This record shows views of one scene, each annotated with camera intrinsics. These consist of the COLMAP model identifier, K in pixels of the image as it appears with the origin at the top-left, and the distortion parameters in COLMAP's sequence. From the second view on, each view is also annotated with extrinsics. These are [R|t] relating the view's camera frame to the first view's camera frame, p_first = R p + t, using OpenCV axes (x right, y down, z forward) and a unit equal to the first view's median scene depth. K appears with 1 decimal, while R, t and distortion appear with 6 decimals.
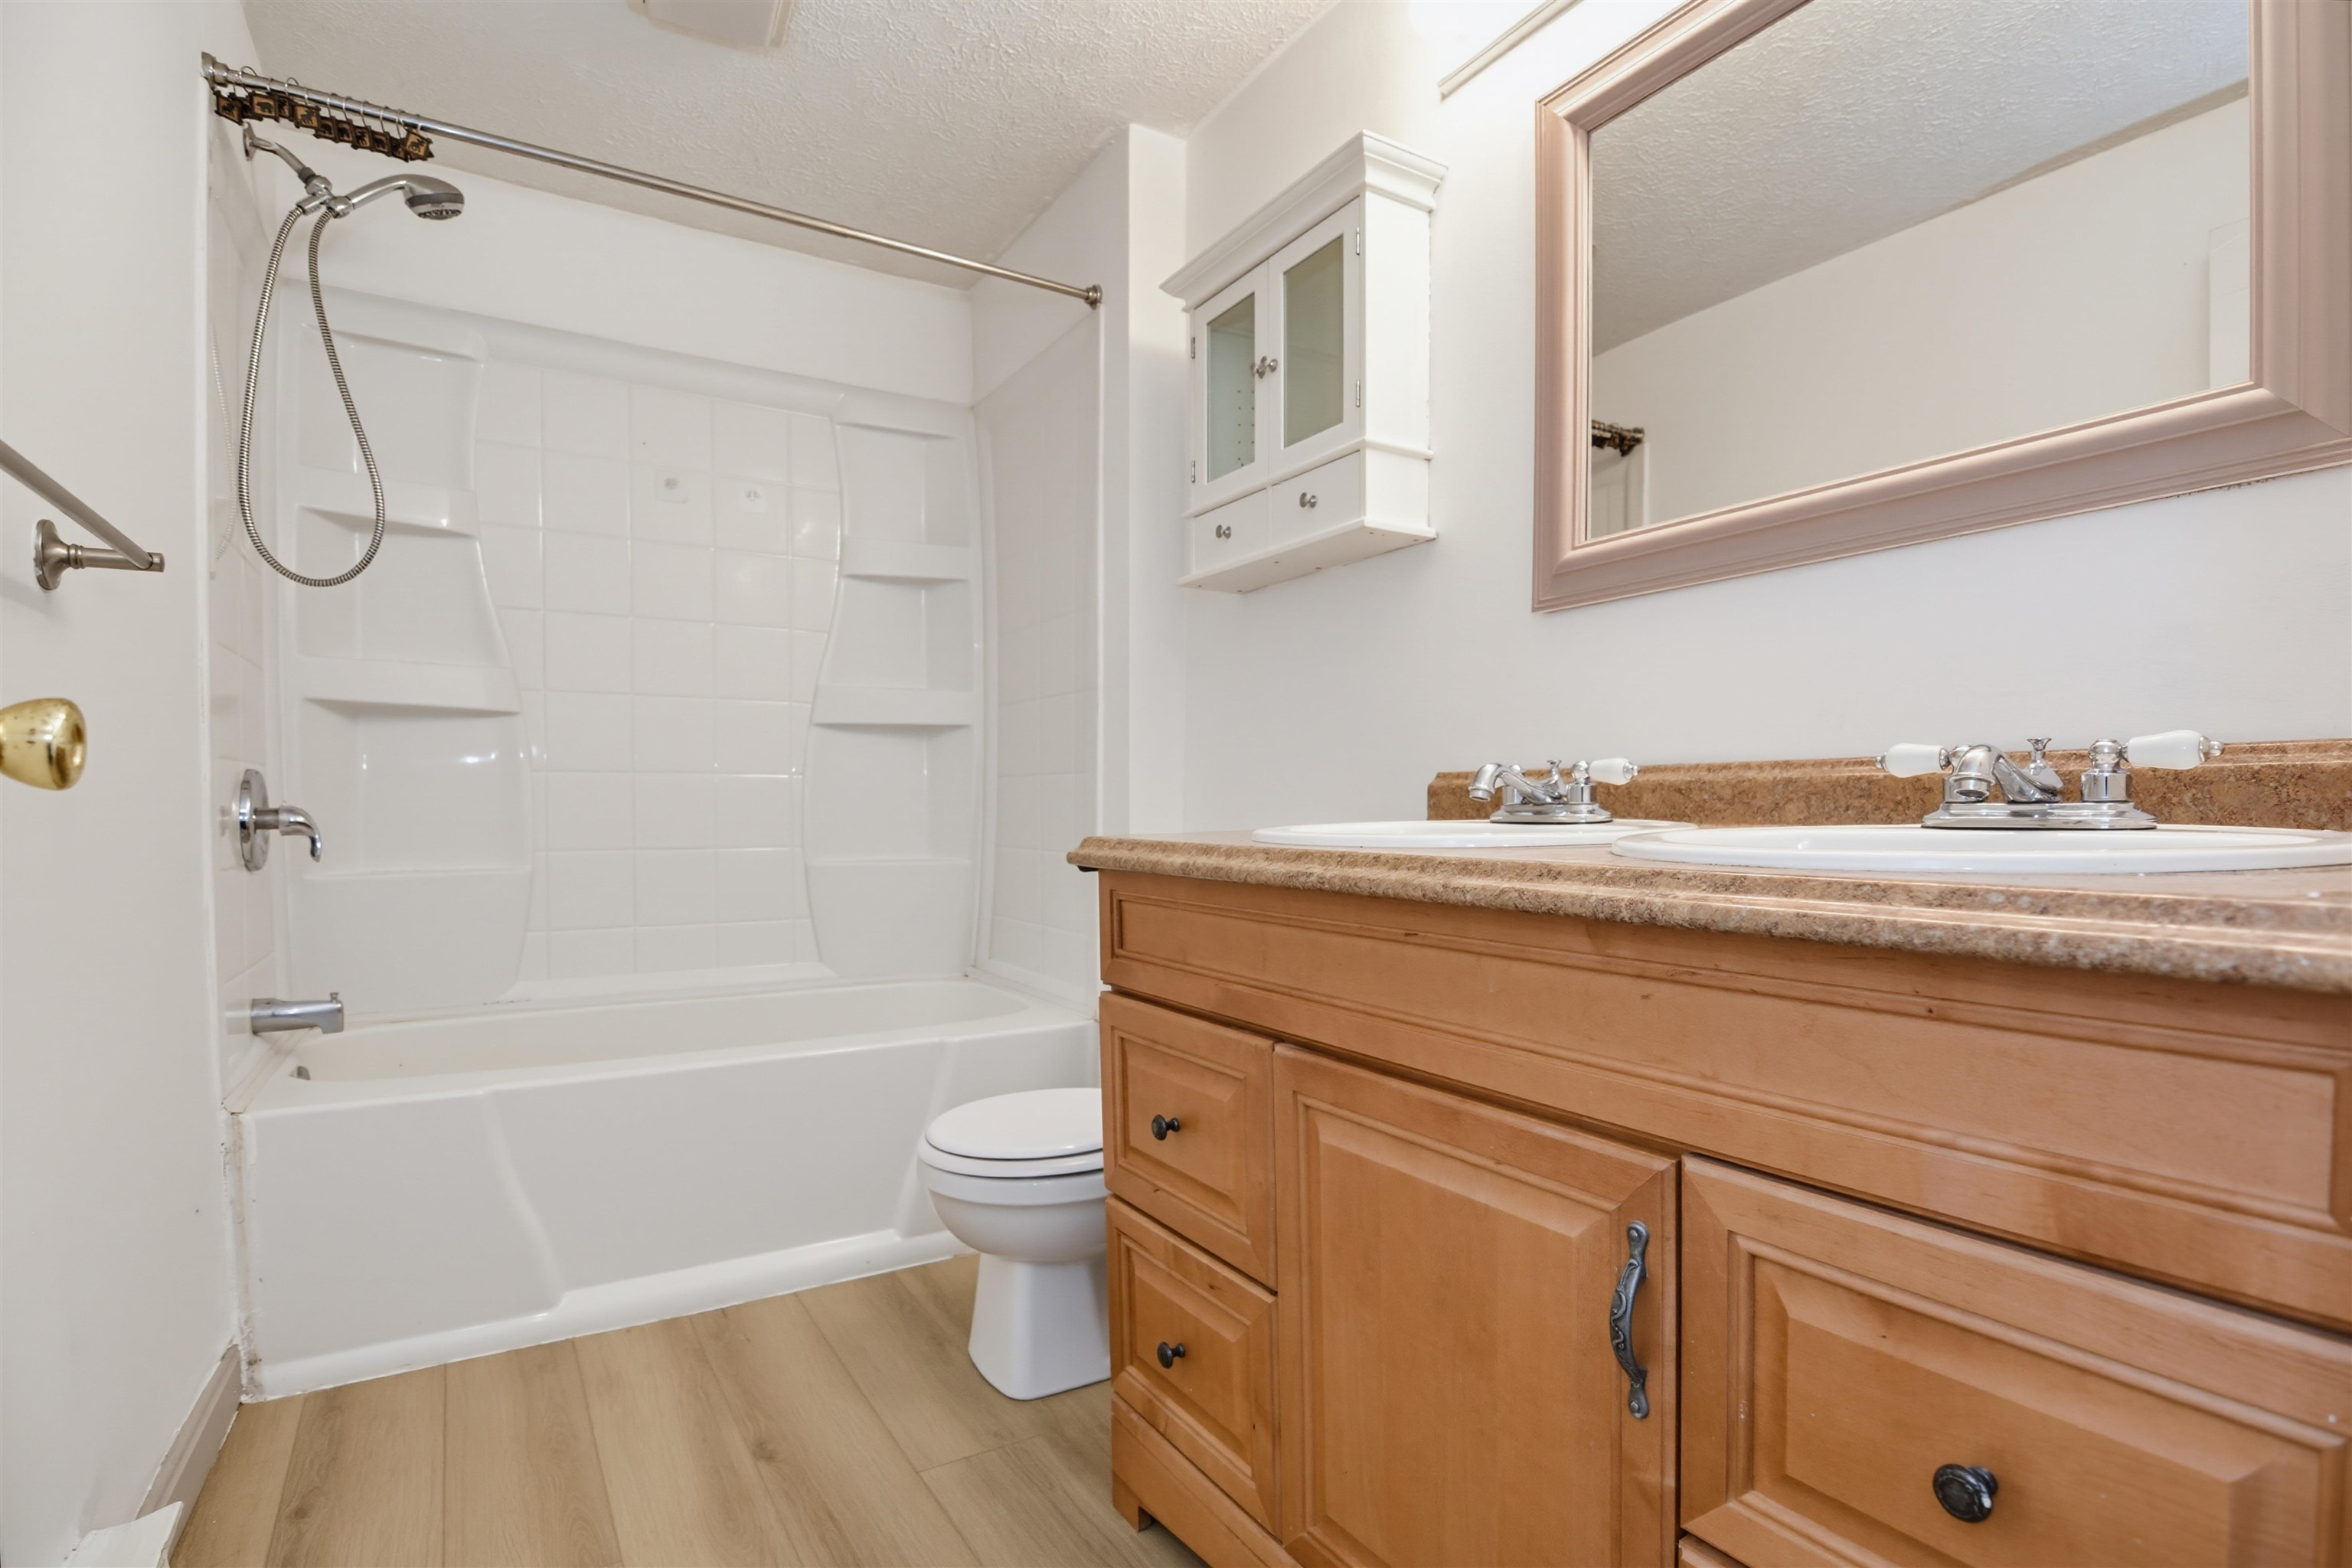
lens RADIAL K [[1170.9, 0, 1185.2], [0, 1170.9, 798.3], [0, 0, 1]] dist [0.004130, -0.012766]
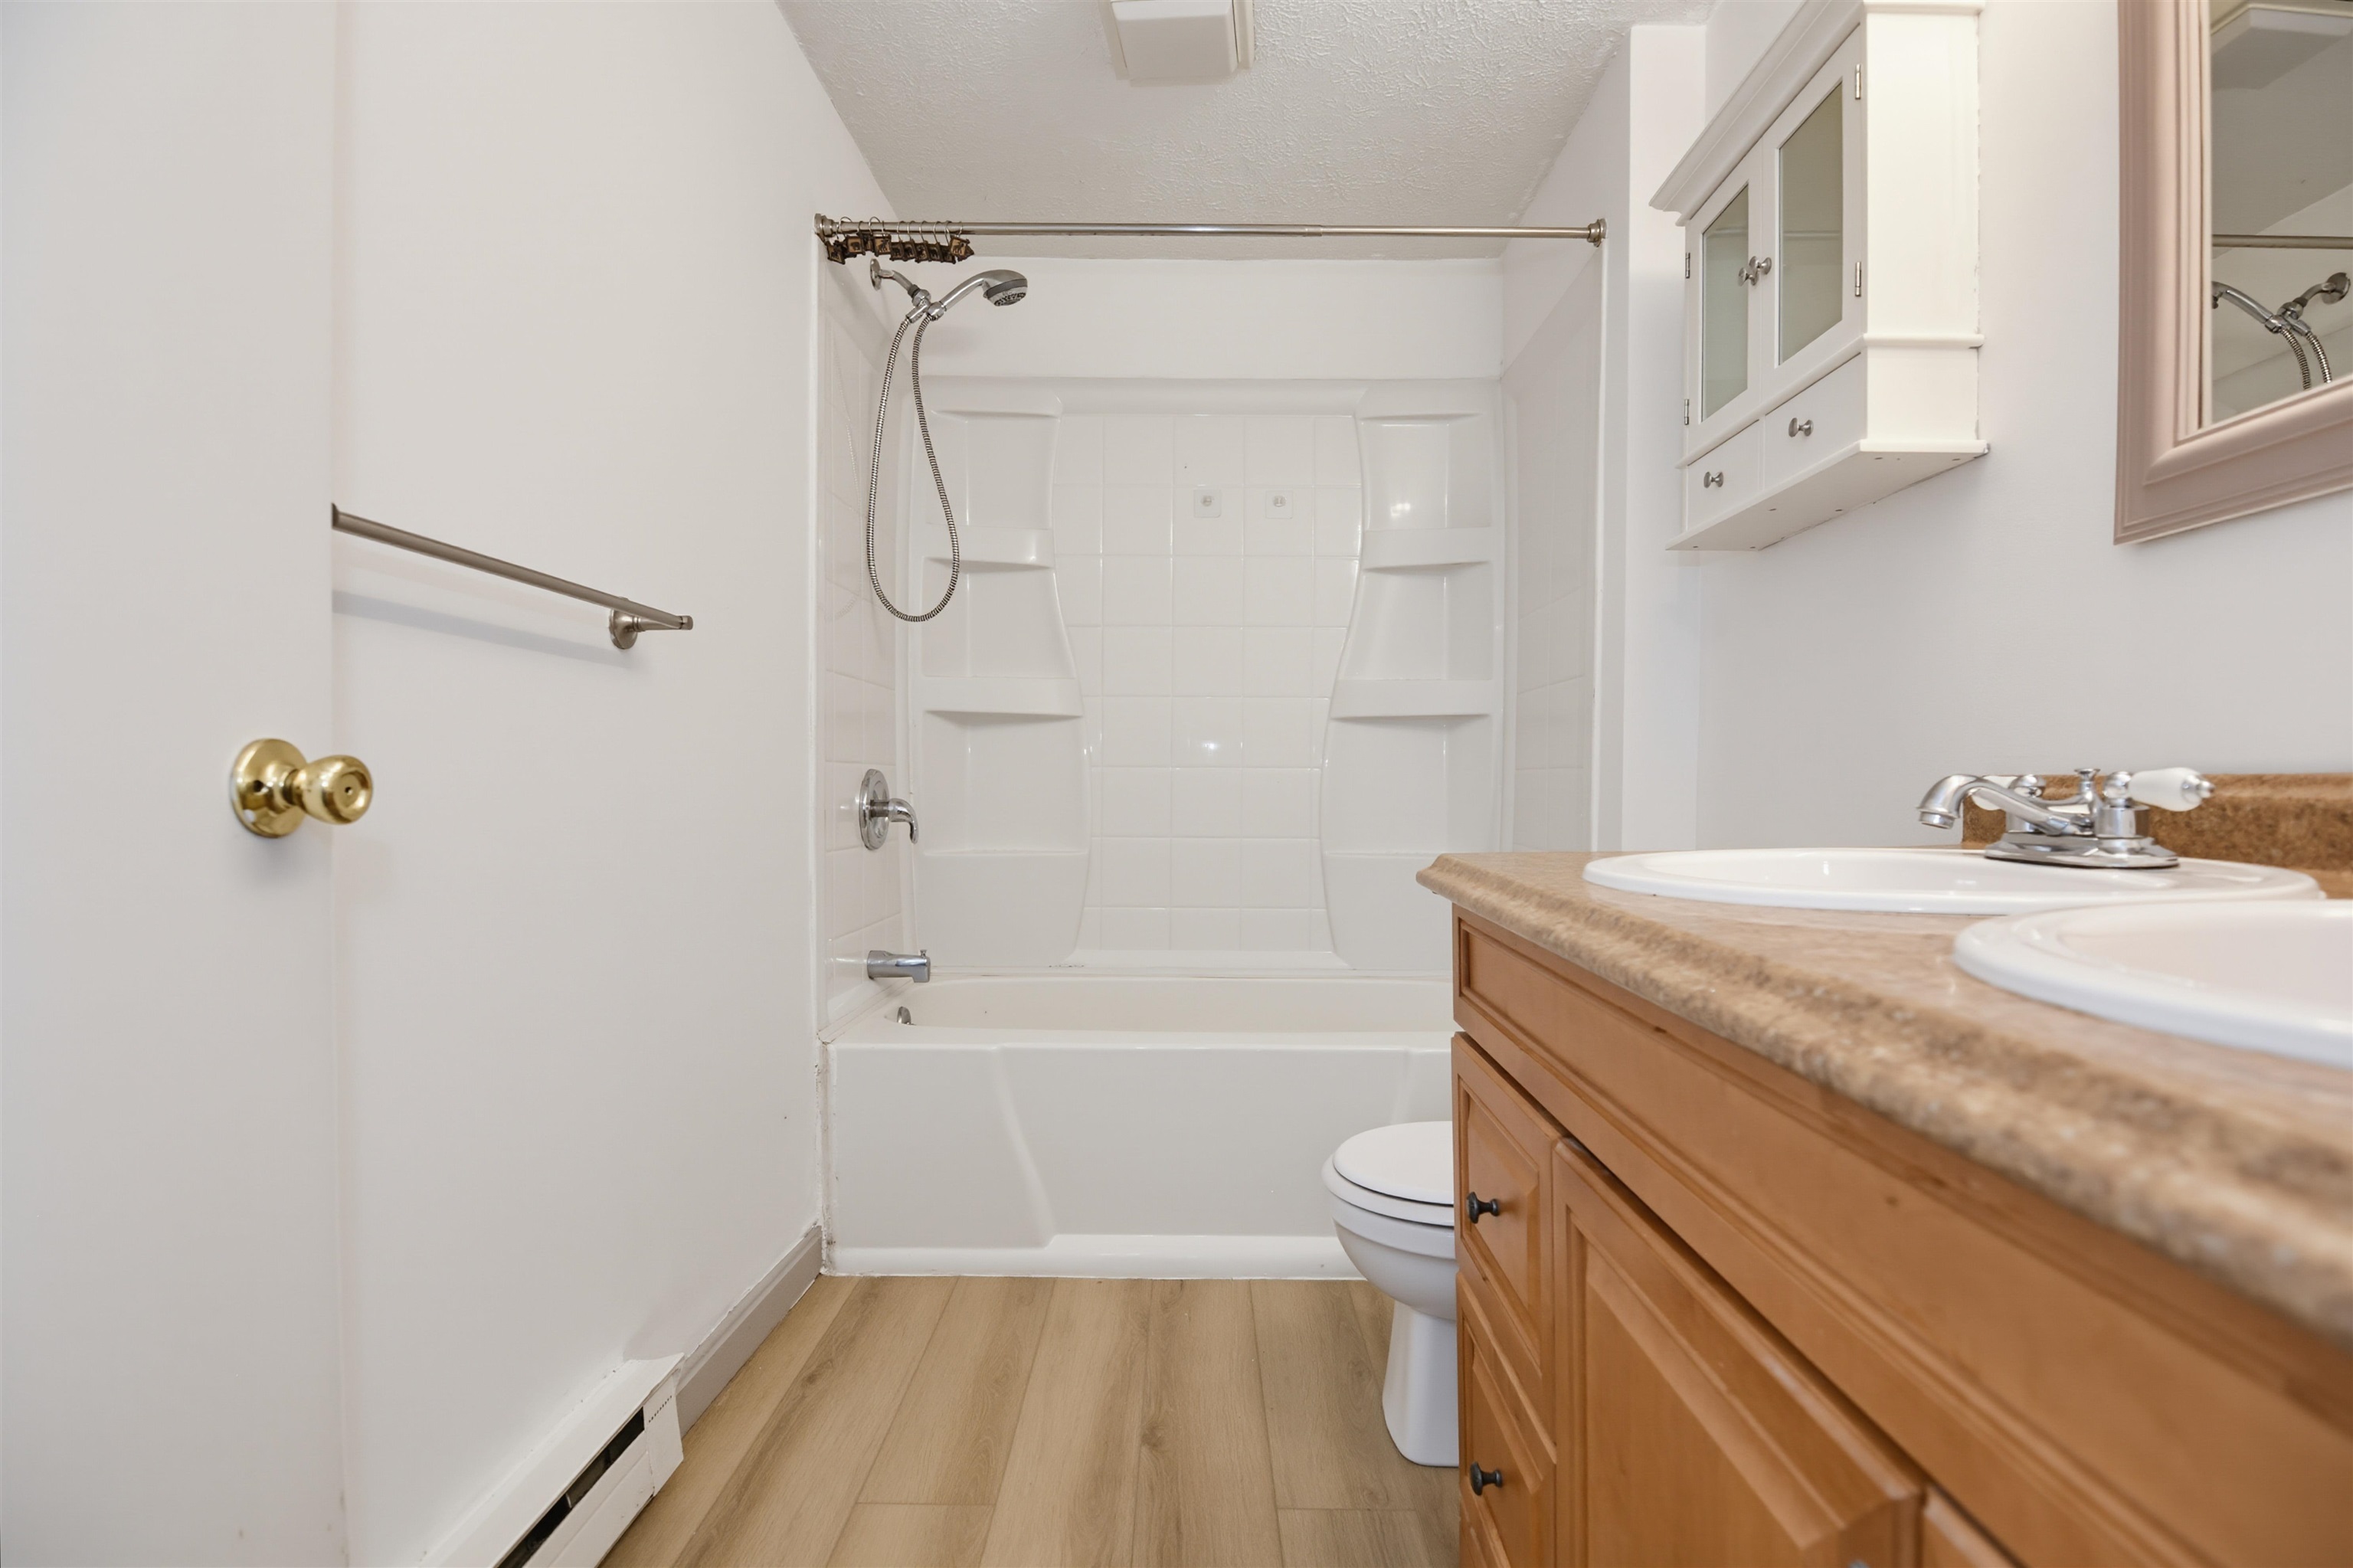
lens RADIAL K [[1152.3, 0, 1184.2], [0, 1152.3, 772.6], [0, 0, 1]] dist [0.001173, -0.013900]
pose [[0.846853, 0.000456, -0.531826, 0.166737], [-0.002126, 0.999995, -0.002527, -0.020296], [0.531822, 0.003270, 0.846850, 0.127772]]
